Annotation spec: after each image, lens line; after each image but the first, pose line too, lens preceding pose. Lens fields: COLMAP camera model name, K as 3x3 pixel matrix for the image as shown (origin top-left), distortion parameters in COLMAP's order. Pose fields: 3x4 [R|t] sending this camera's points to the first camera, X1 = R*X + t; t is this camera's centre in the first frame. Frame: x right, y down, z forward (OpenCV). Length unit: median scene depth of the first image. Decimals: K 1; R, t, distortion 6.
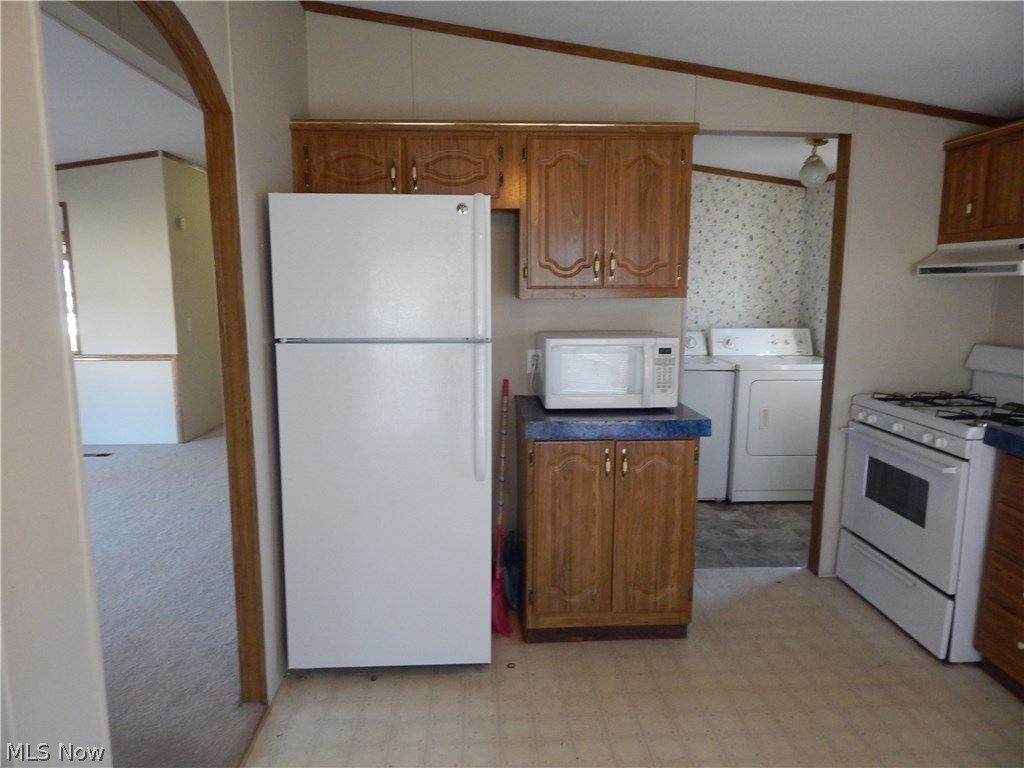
lens RADIAL K [[659.0, 0, 516.9], [0, 659.0, 378.5], [0, 0, 1]] dist [-0.001492, -0.010722]
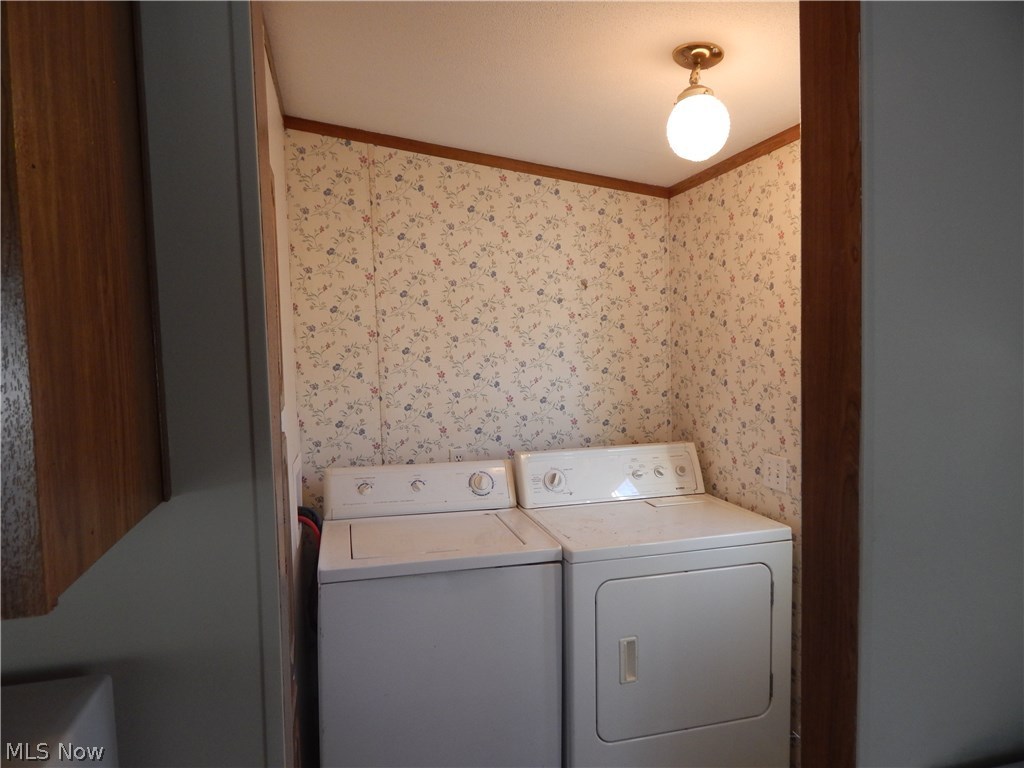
lens RADIAL K [[659.0, 0, 513.7], [0, 659.0, 382.1], [0, 0, 1]] dist [-0.001492, -0.010722]
pose [[0.980366, -0.038601, 0.193374, 0.185484], [0.056310, 0.994621, -0.086933, -0.085117], [-0.188978, 0.096115, 0.977266, 0.471554]]
